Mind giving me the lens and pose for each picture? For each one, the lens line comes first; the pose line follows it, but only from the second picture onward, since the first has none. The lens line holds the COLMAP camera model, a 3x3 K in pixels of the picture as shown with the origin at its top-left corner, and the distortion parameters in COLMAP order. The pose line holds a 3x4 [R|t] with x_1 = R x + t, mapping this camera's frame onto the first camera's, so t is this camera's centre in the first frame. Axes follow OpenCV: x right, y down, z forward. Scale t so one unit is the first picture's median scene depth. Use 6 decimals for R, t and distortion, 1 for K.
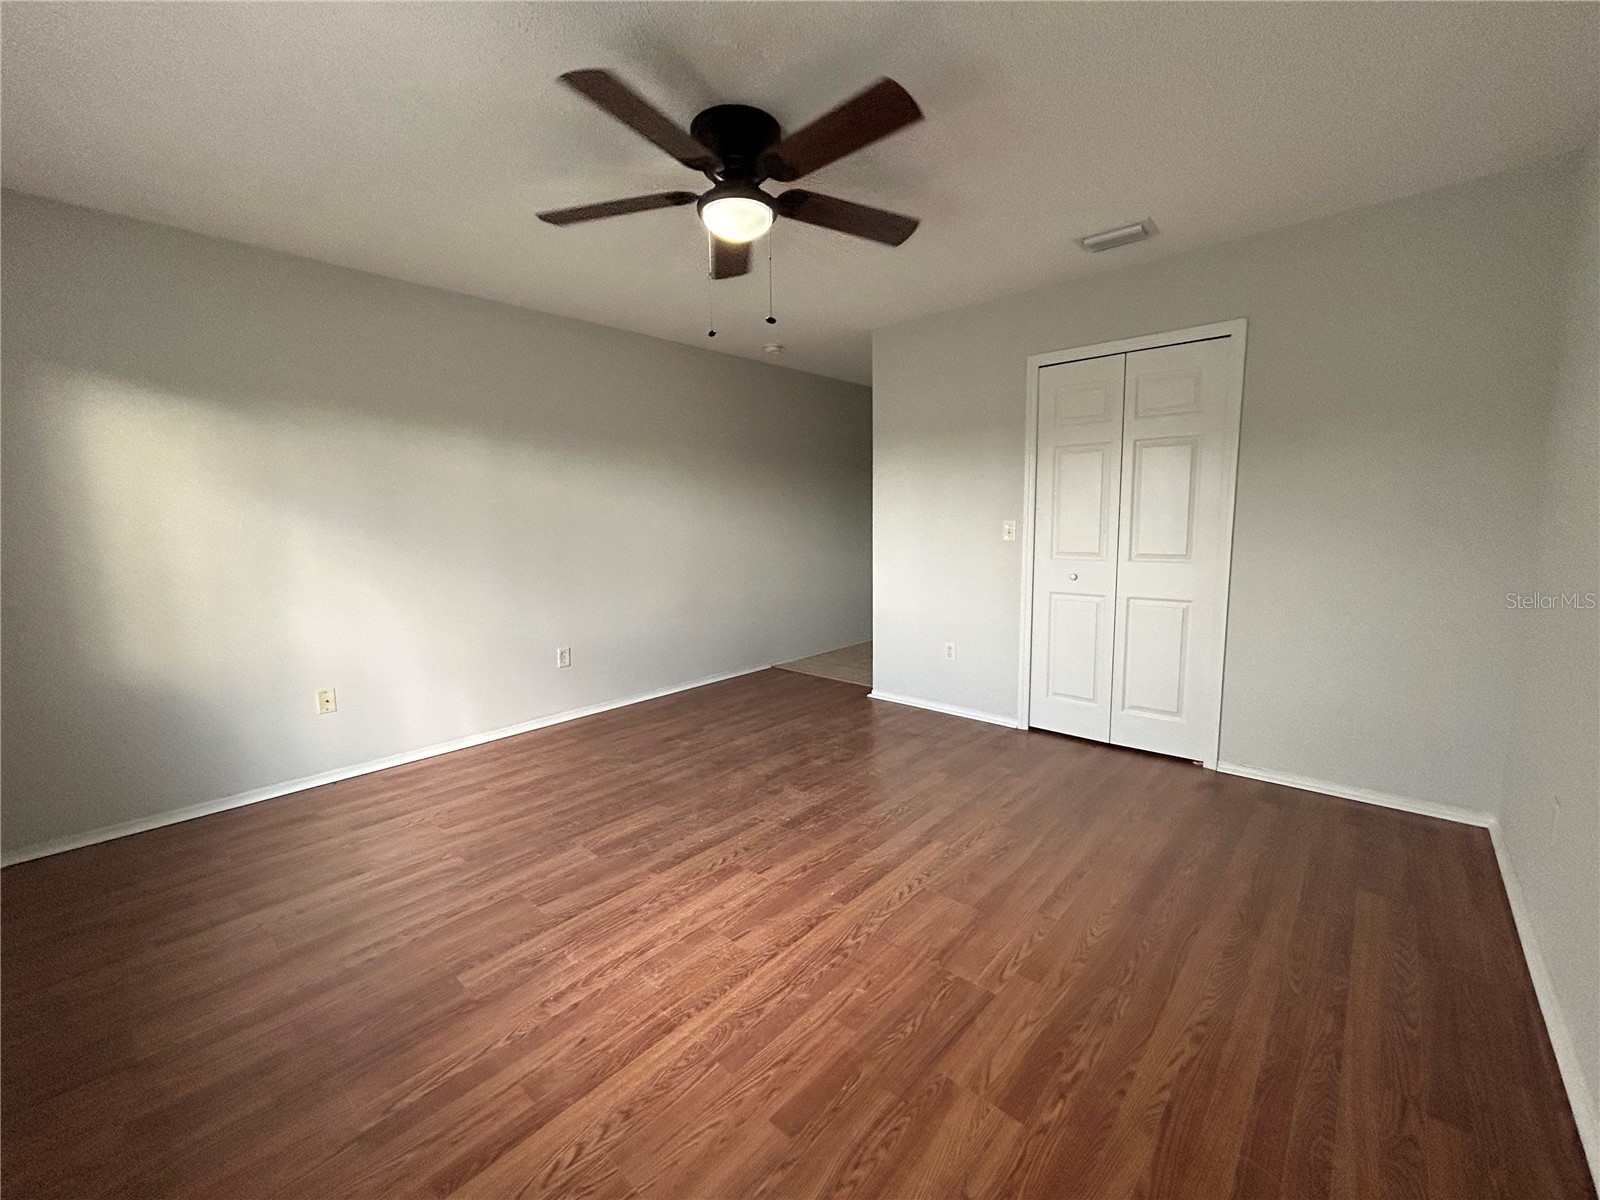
lens RADIAL K [[656.1, 0, 800.9], [0, 656.1, 590.8], [0, 0, 1]] dist [0.002060, 0.000302]
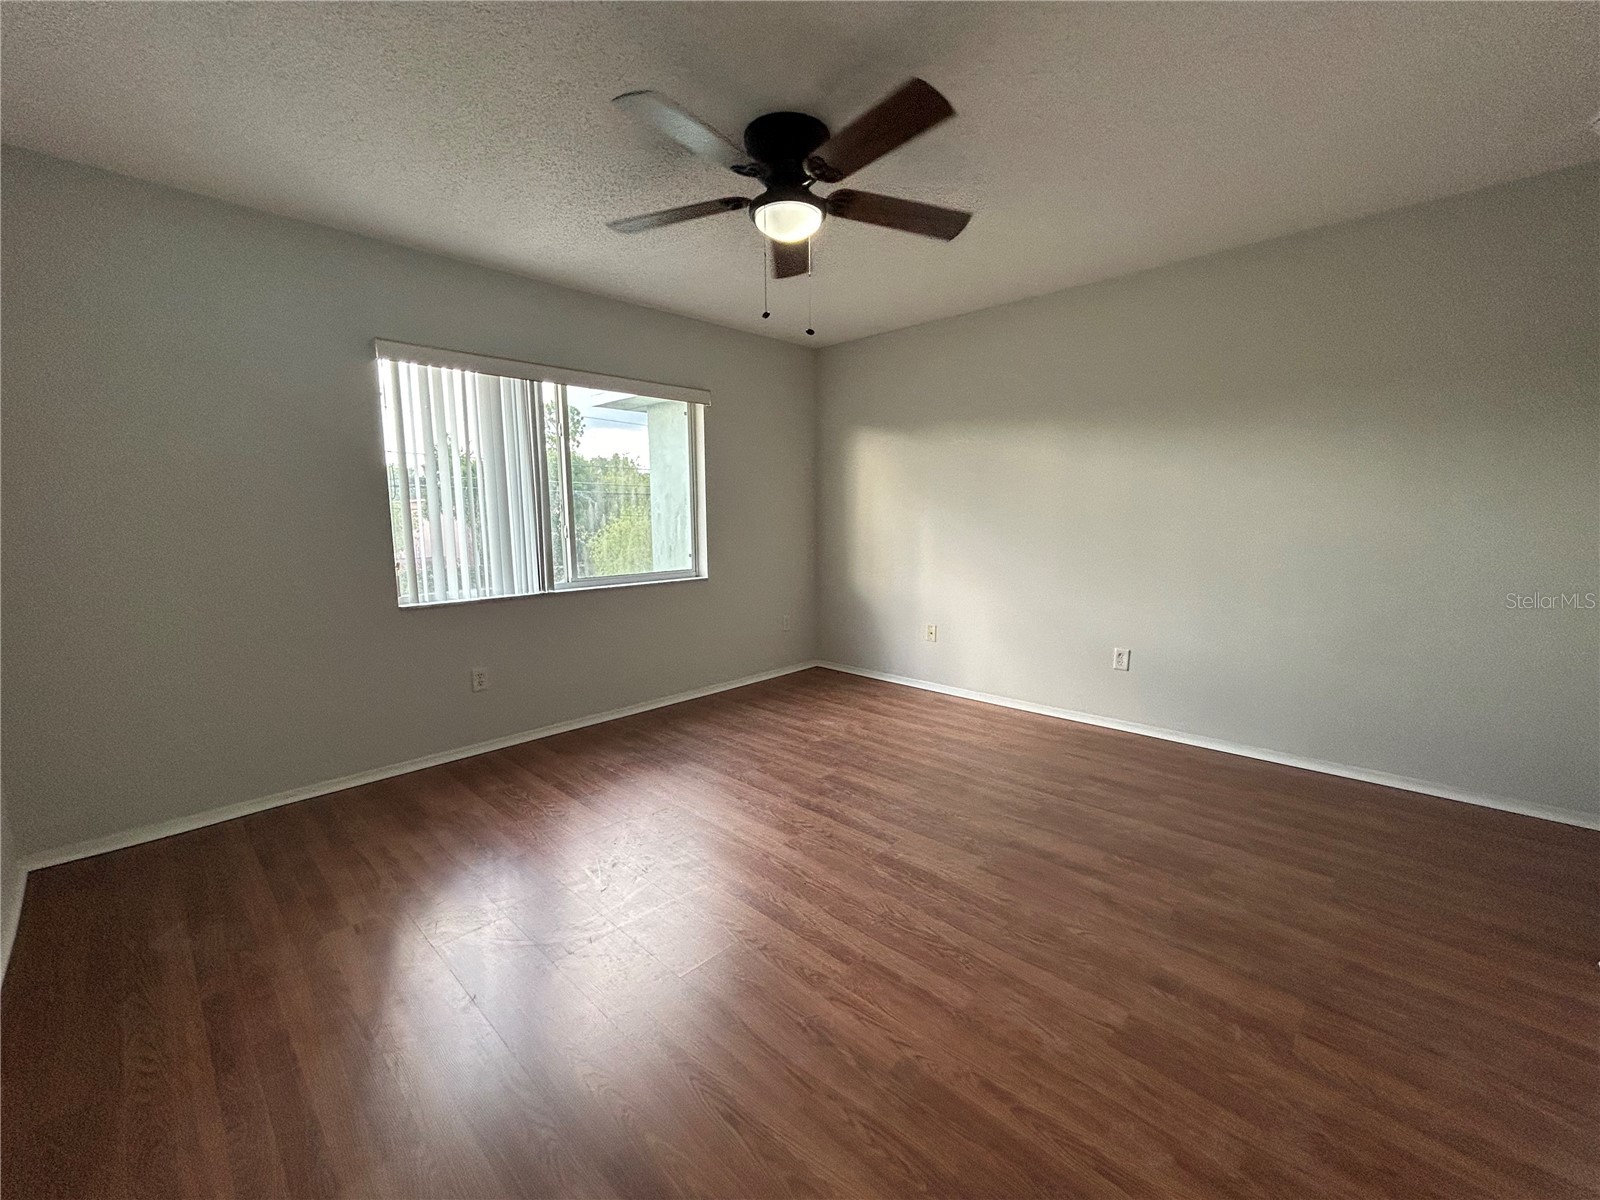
lens RADIAL K [[649.3, 0, 801.9], [0, 649.3, 599.5], [0, 0, 1]] dist [-0.003813, 0.000399]
pose [[-0.028975, 0.148733, -0.988453, 0.913024], [-0.107233, 0.982699, 0.151011, -0.117810], [0.993812, 0.110370, -0.012524, 1.000748]]
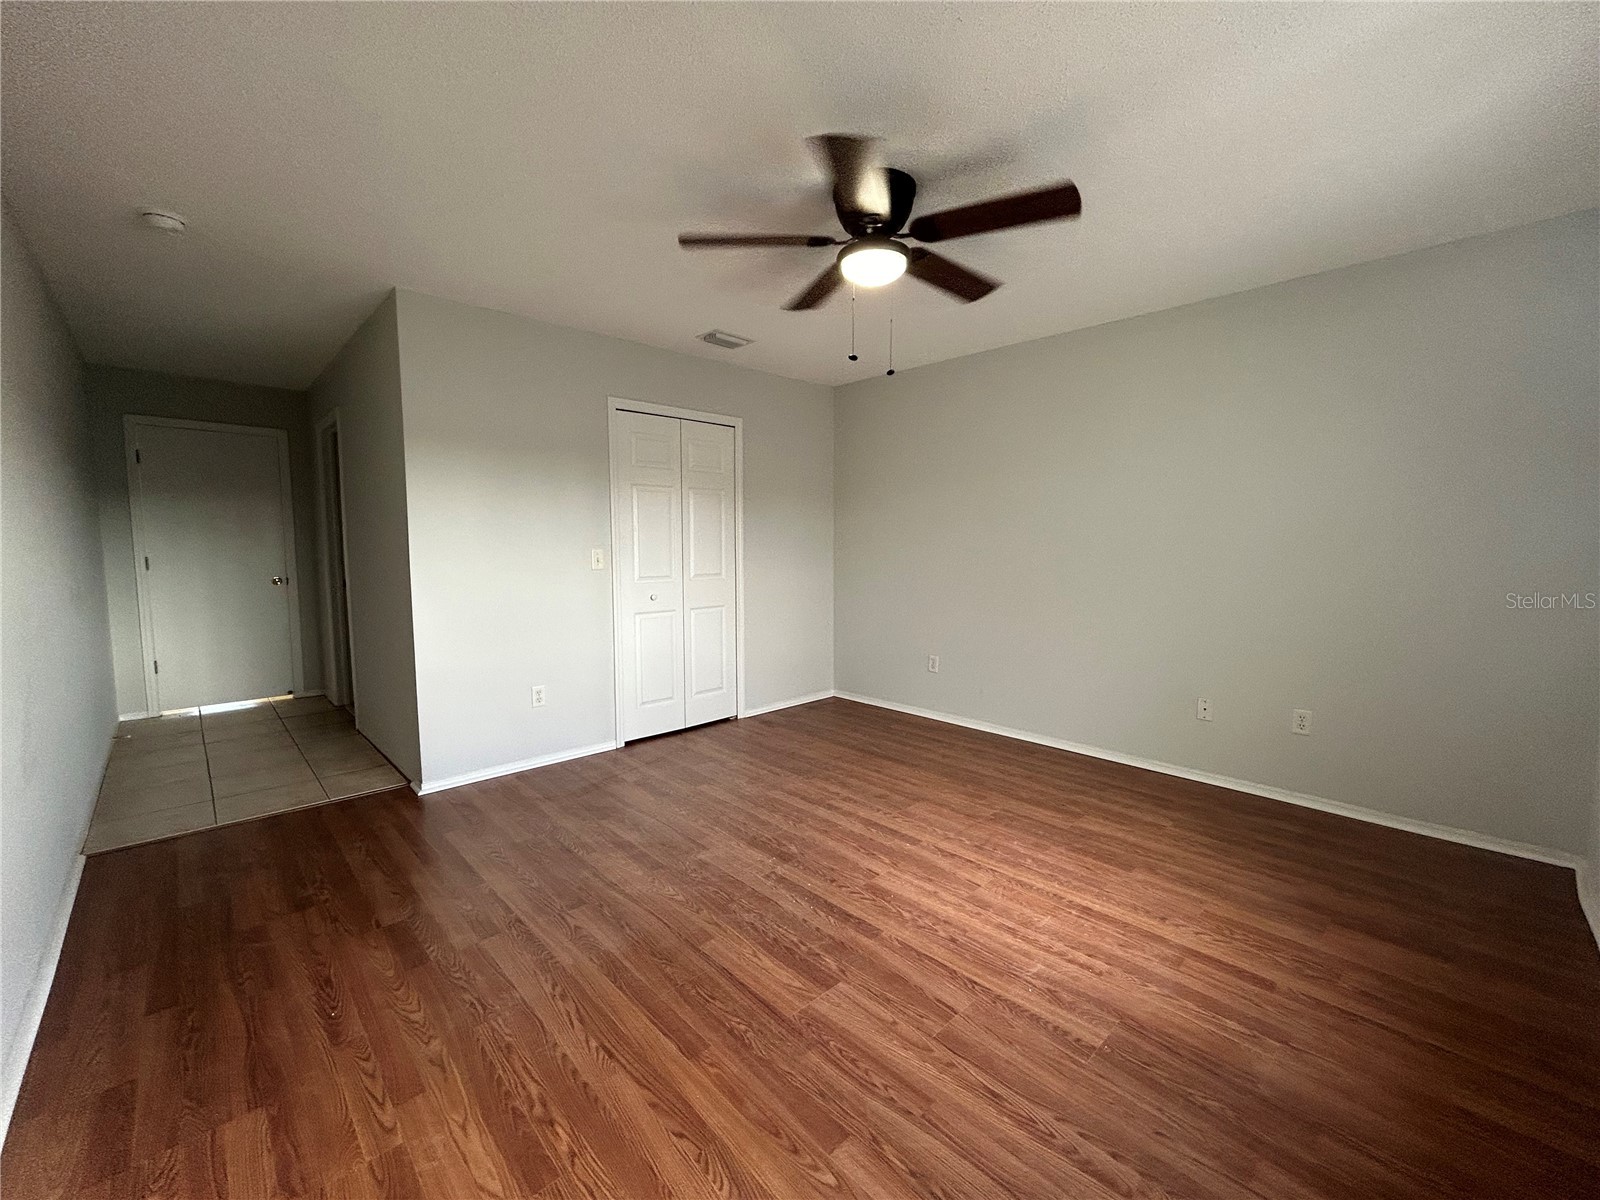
lens RADIAL K [[649.3, 0, 801.9], [0, 649.3, 599.5], [0, 0, 1]] dist [-0.003813, 0.000399]
pose [[0.073219, -0.072335, 0.994689, -1.089930], [0.115943, 0.991221, 0.063548, -0.092865], [-0.990554, 0.110674, 0.080963, 0.992098]]
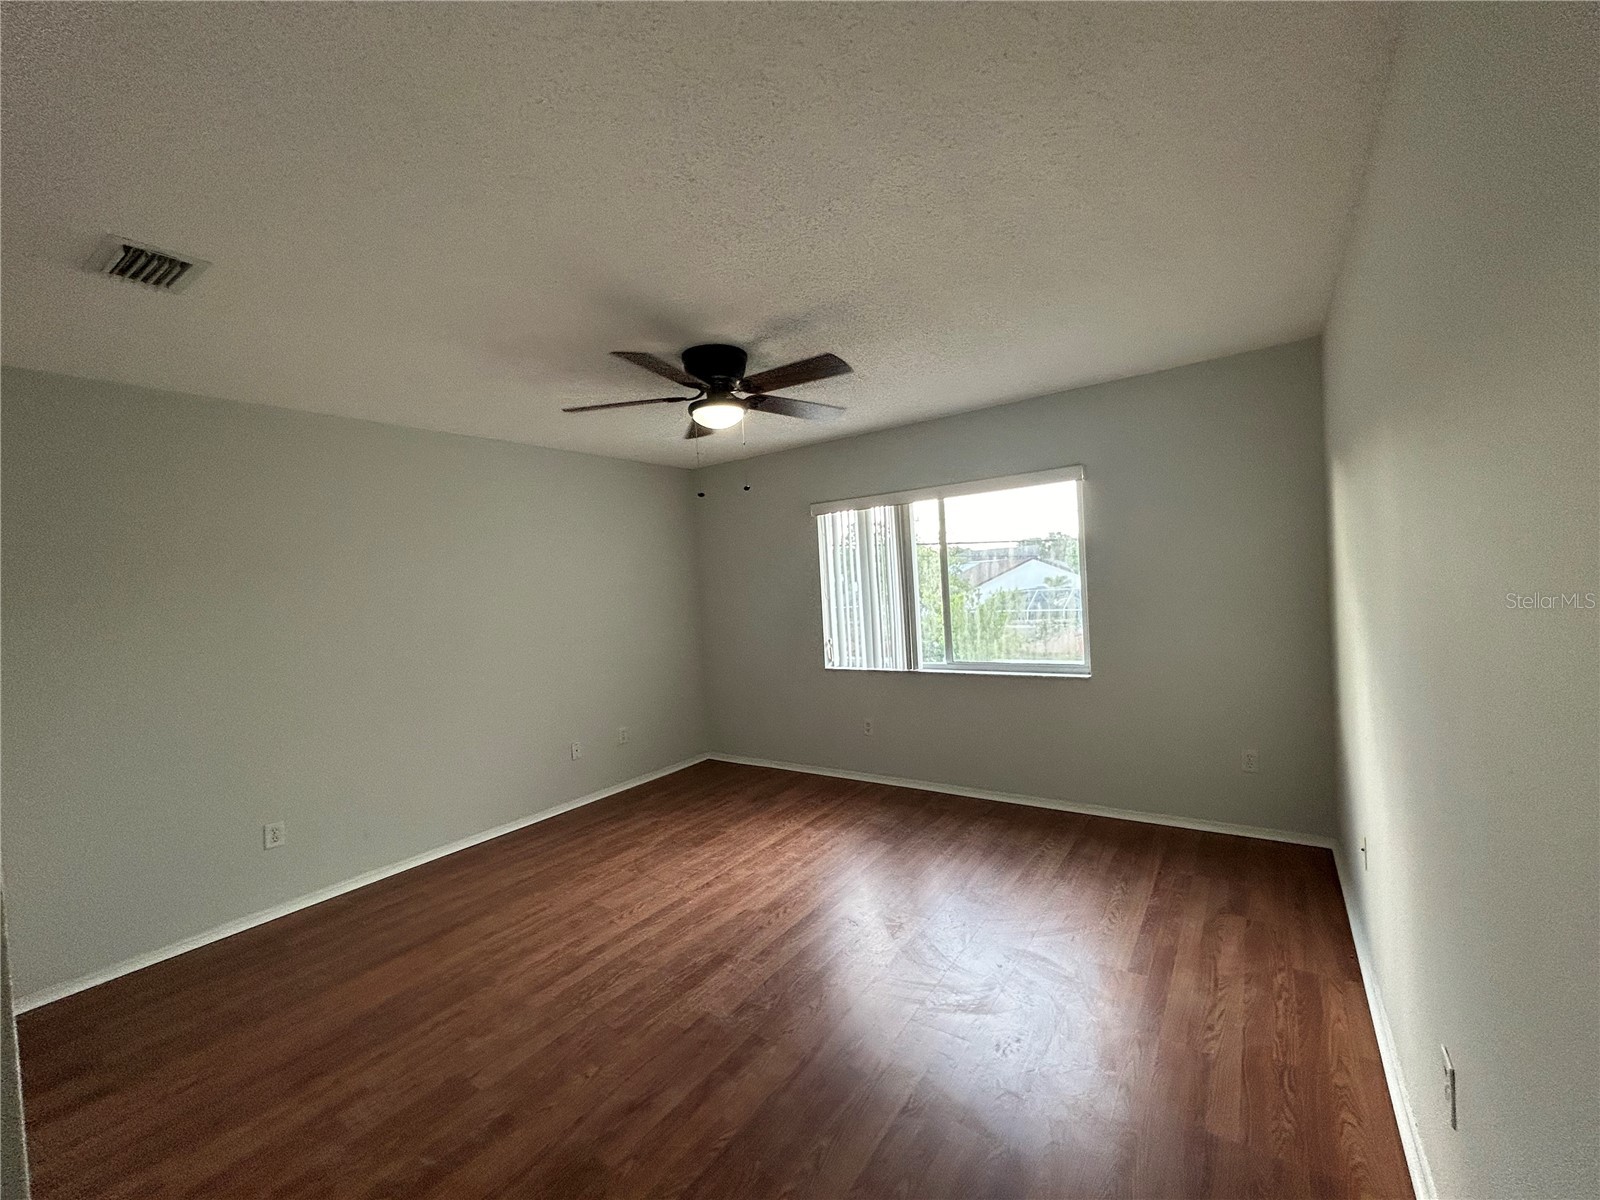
lens RADIAL K [[649.3, 0, 801.9], [0, 649.3, 599.5], [0, 0, 1]] dist [-0.003813, 0.000399]
pose [[-0.990133, 0.078859, -0.115839, -0.072553], [0.061978, 0.987821, 0.142716, -0.331533], [0.125682, 0.134128, -0.982962, 2.168488]]
